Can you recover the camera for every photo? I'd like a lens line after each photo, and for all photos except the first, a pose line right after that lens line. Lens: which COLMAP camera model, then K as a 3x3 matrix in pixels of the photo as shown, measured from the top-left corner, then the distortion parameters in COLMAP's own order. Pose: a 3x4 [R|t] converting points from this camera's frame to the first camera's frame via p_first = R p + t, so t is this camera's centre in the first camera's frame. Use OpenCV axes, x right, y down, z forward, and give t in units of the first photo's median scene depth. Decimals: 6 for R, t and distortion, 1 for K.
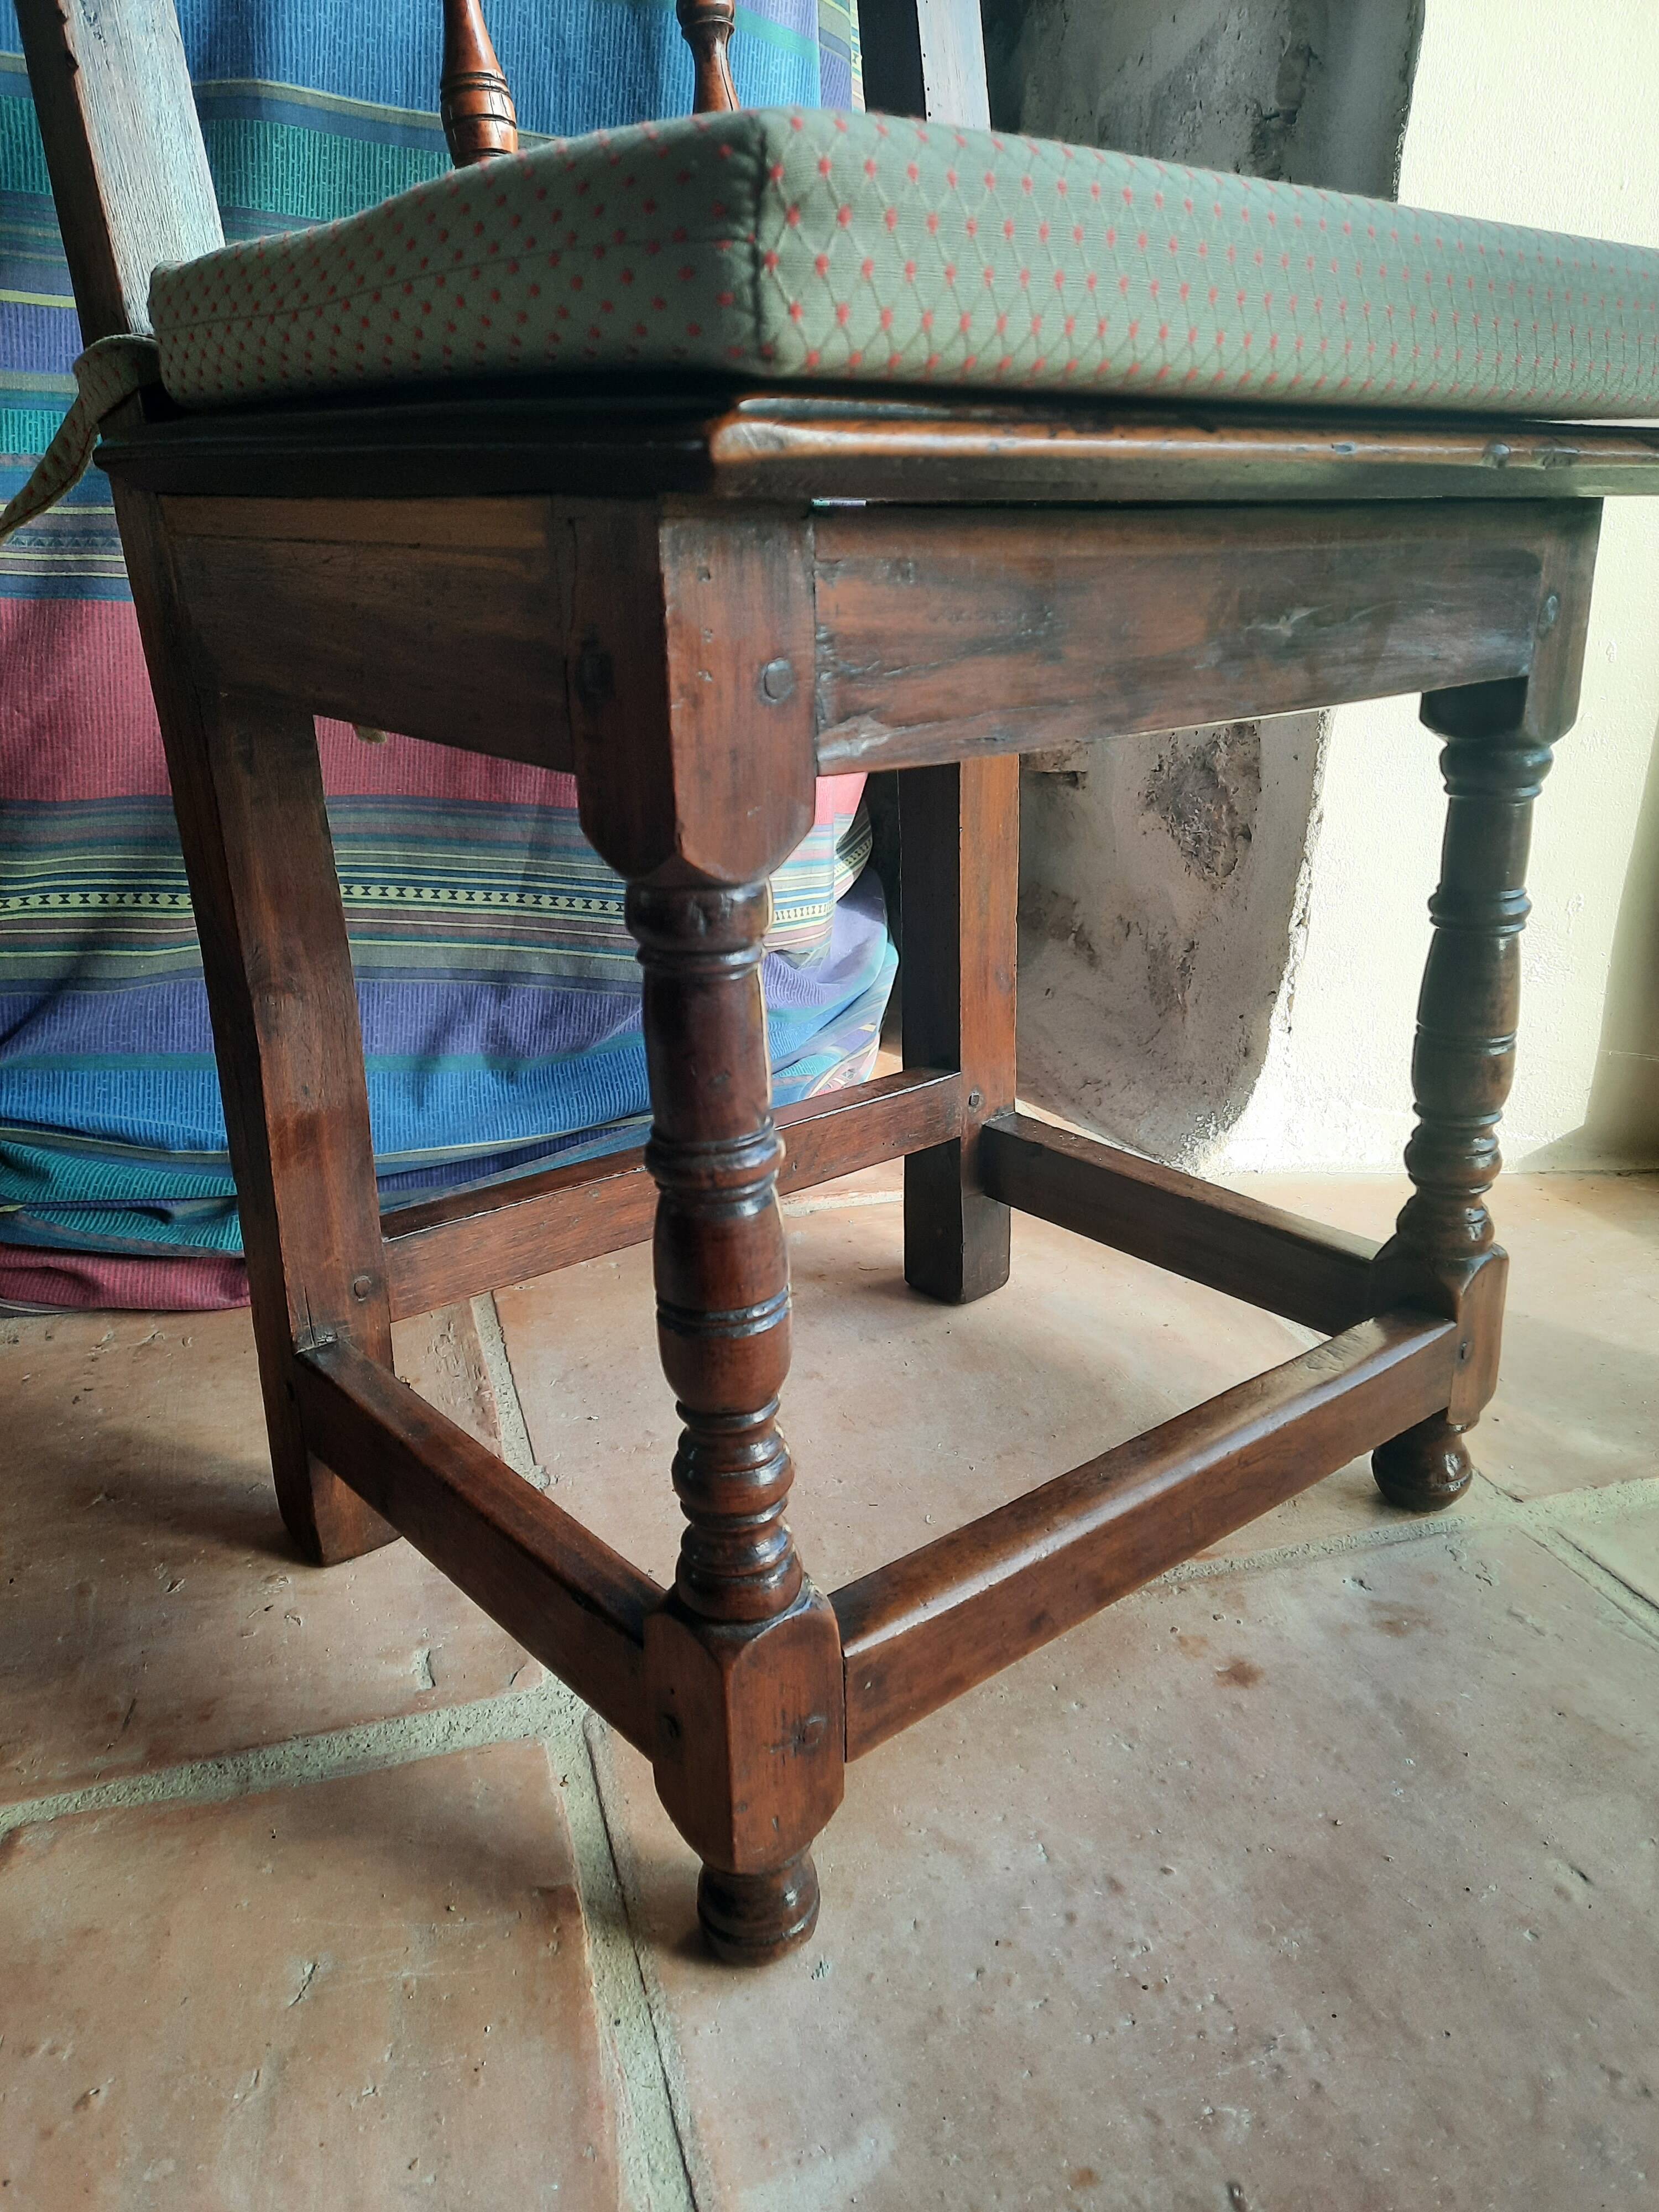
lens RADIAL K [[1645.4, 0, 835.6], [0, 1645.4, 1113.1], [0, 0, 1]] dist [0.070511, -0.083018]
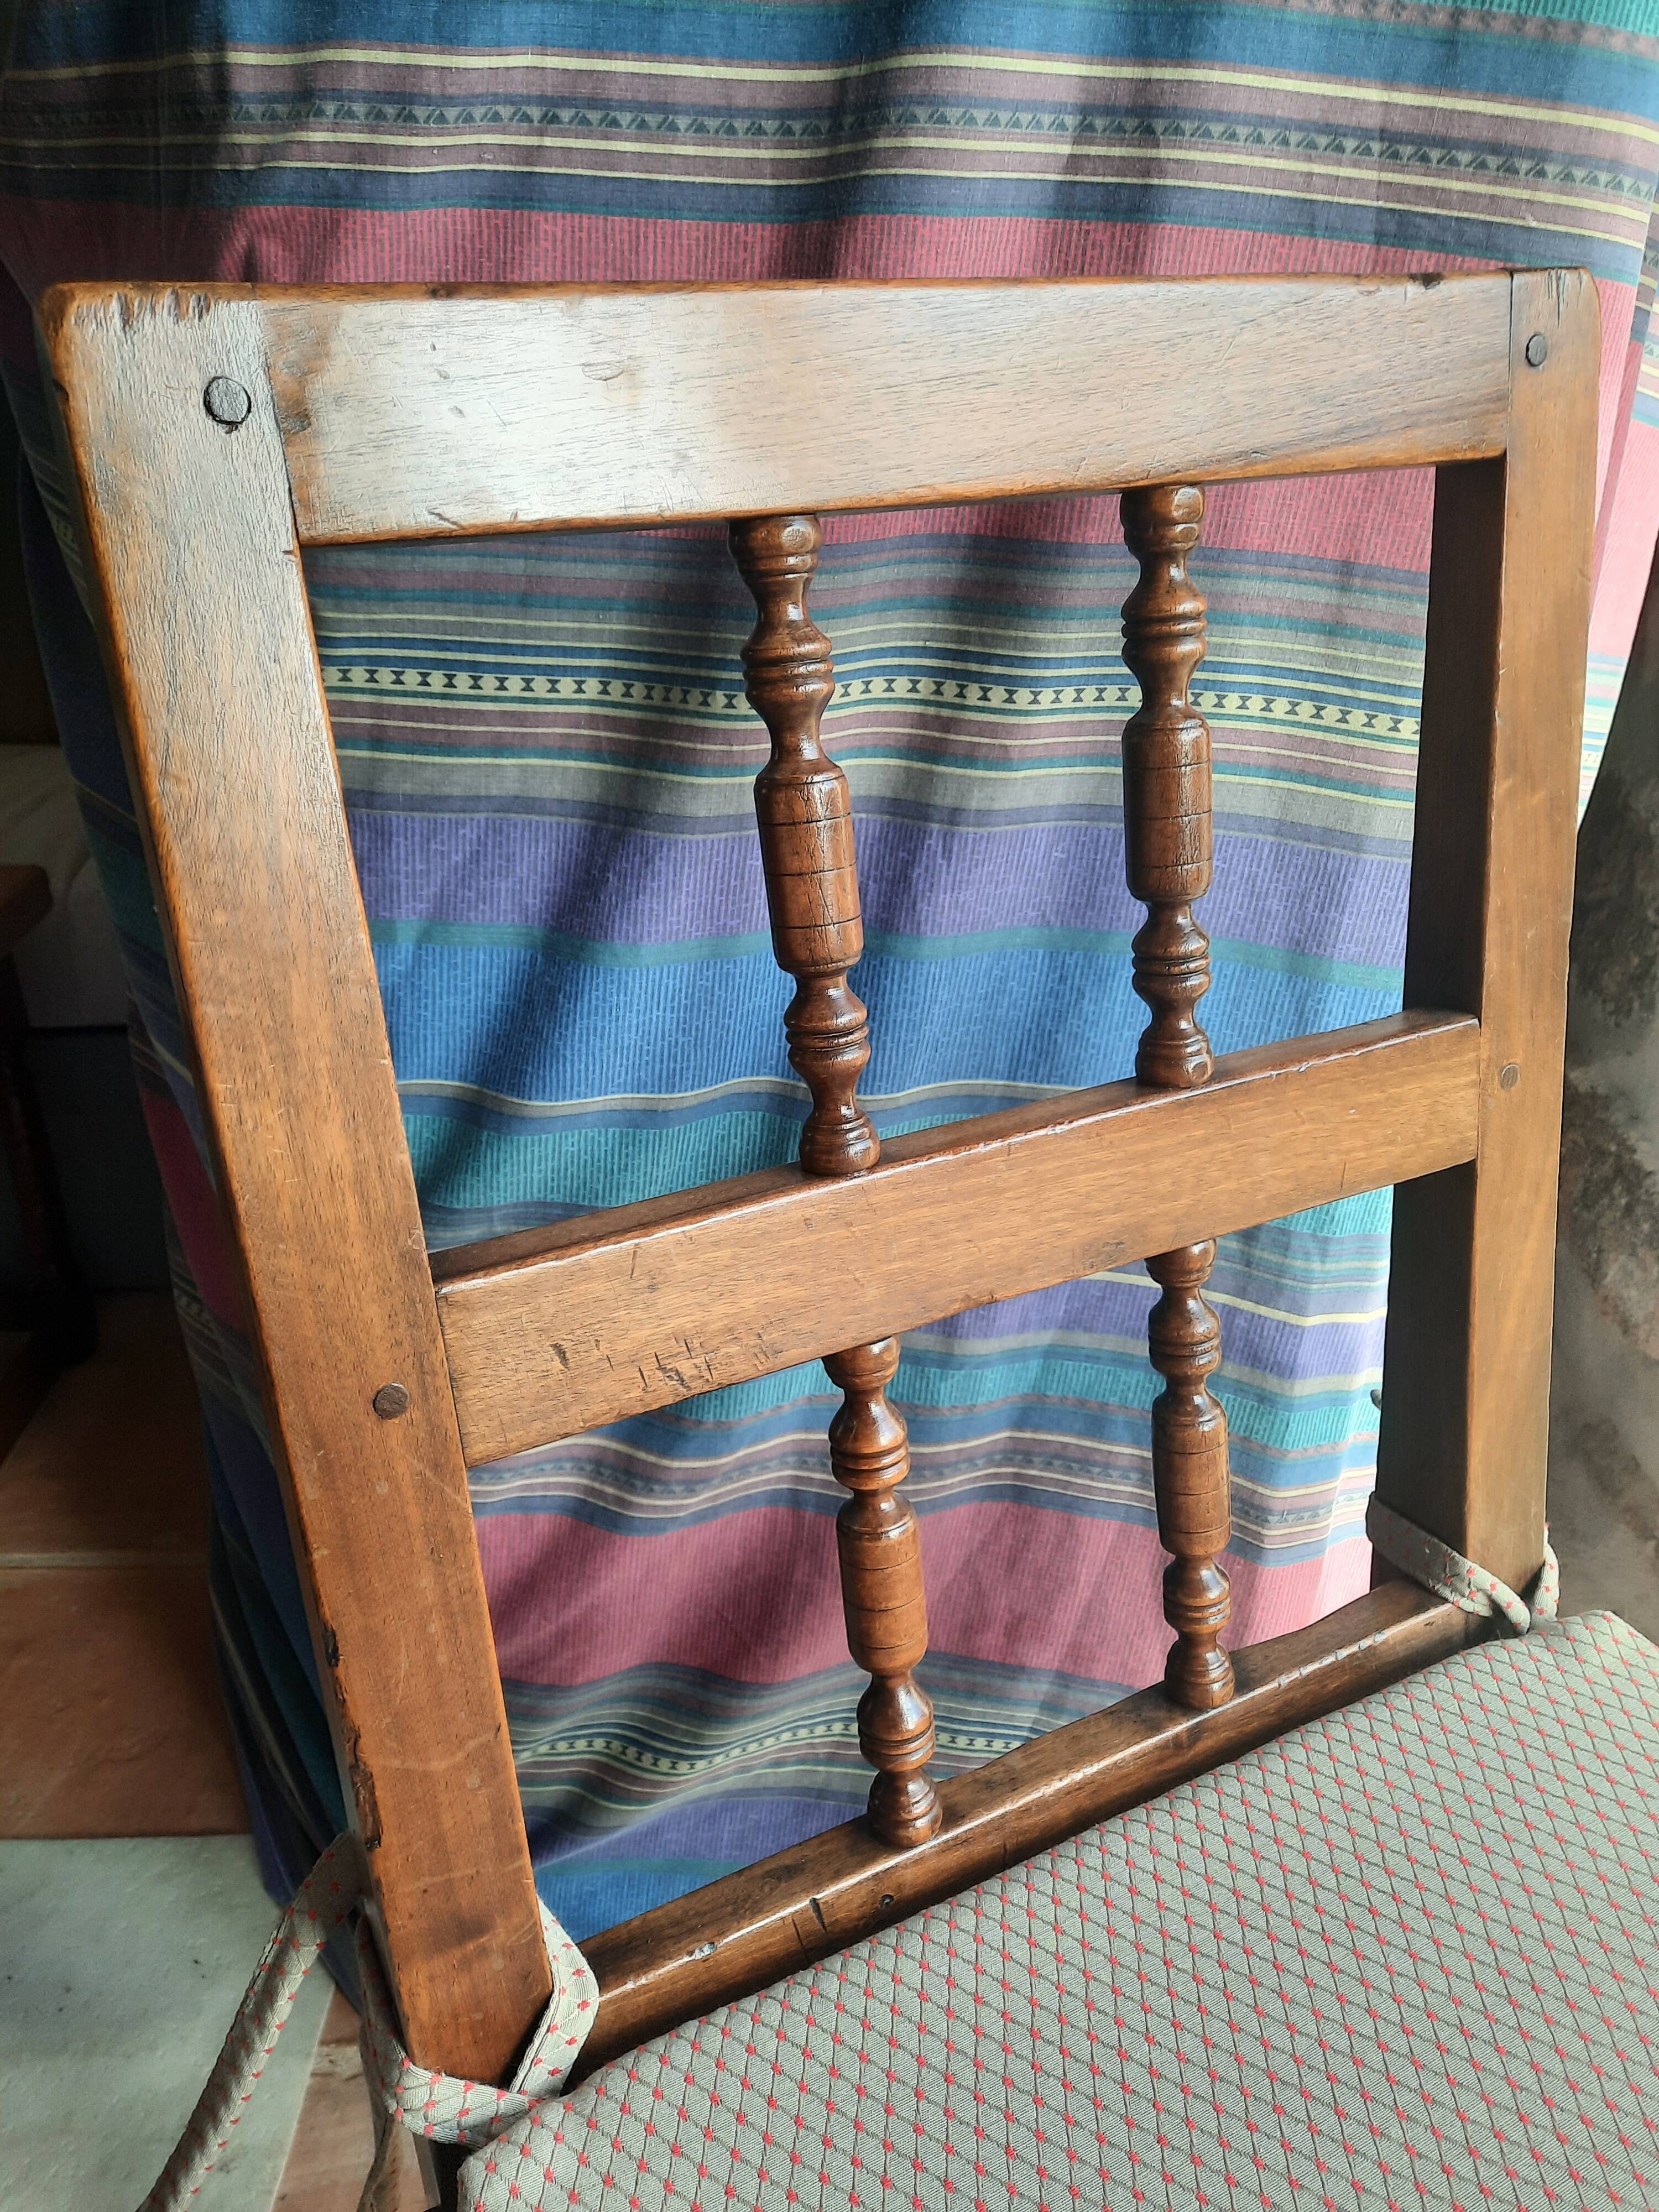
lens RADIAL K [[1662.6, 0, 817.1], [0, 1662.6, 1092.9], [0, 0, 1]] dist [0.054292, -0.064538]
pose [[0.956823, 0.130917, -0.259519, -0.133210], [-0.101023, 0.986948, 0.125414, -0.734902], [0.272551, -0.093781, 0.957560, 0.142044]]
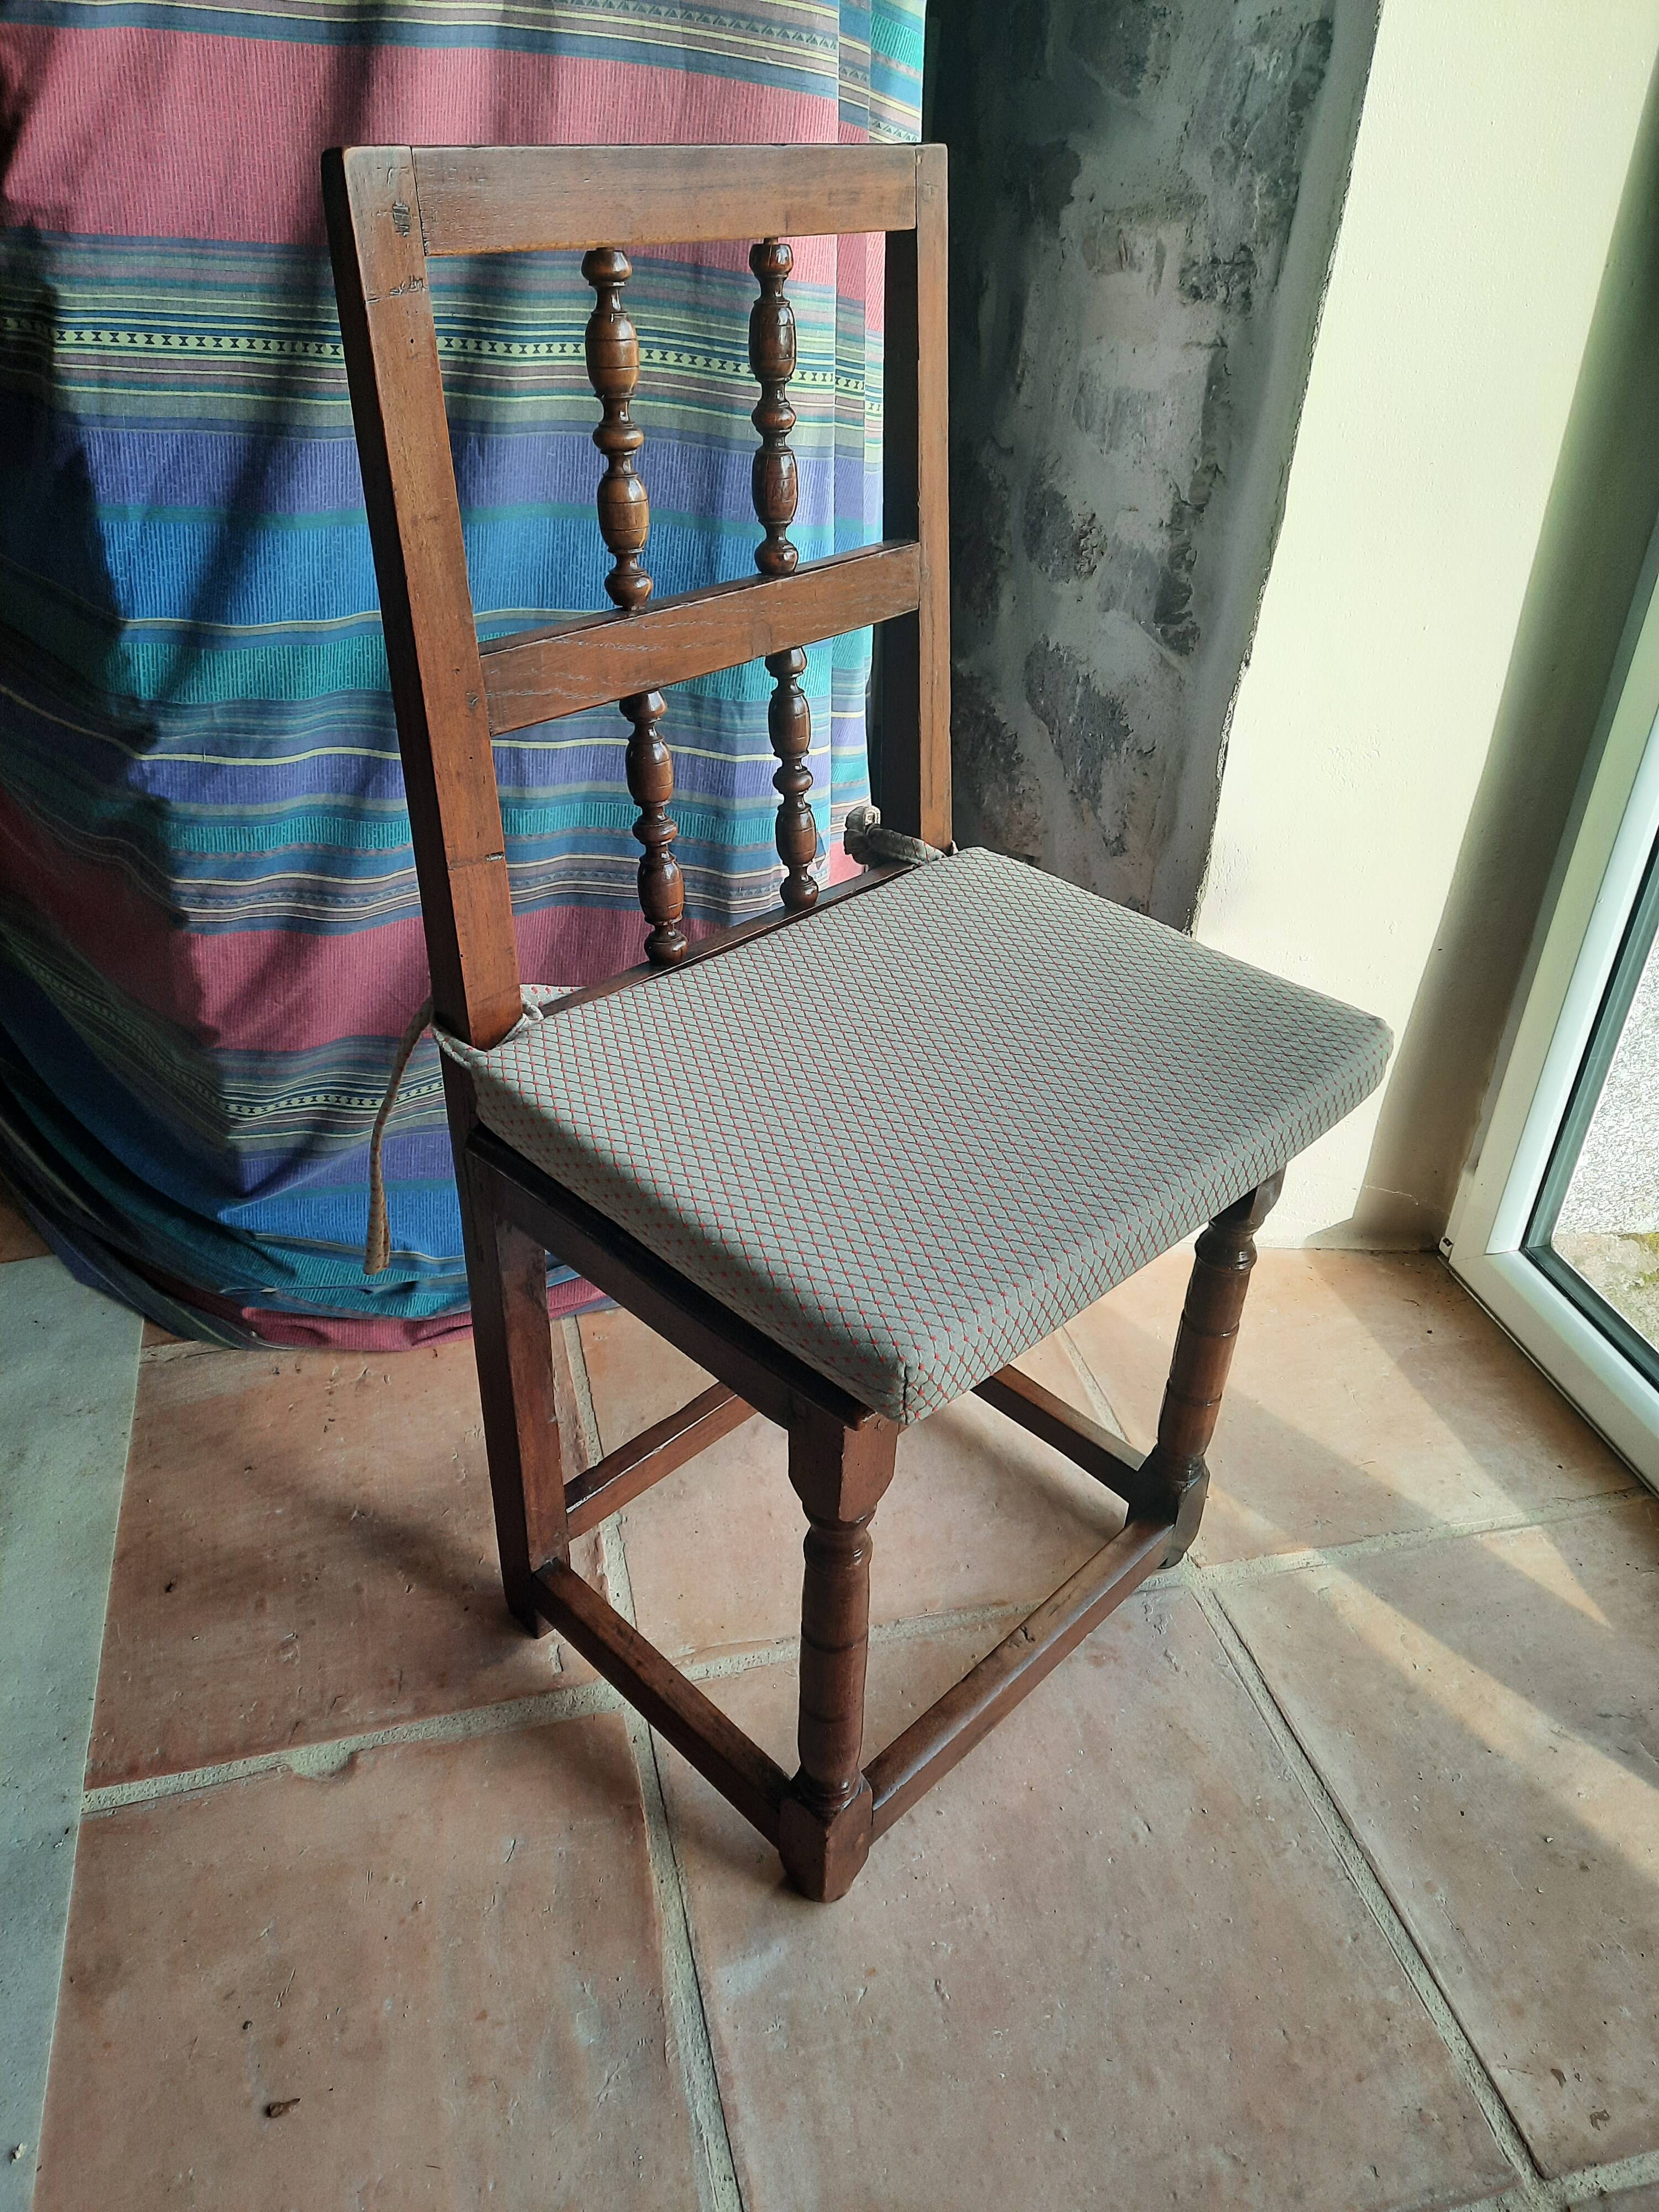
lens RADIAL K [[1669.4, 0, 837.6], [0, 1669.4, 1105.8], [0, 0, 1]] dist [0.066472, -0.066575]
pose [[0.998481, 0.054360, -0.008935, 0.034753], [-0.050565, 0.968717, 0.242964, -0.583312], [0.021863, -0.242143, 0.969994, -0.515448]]
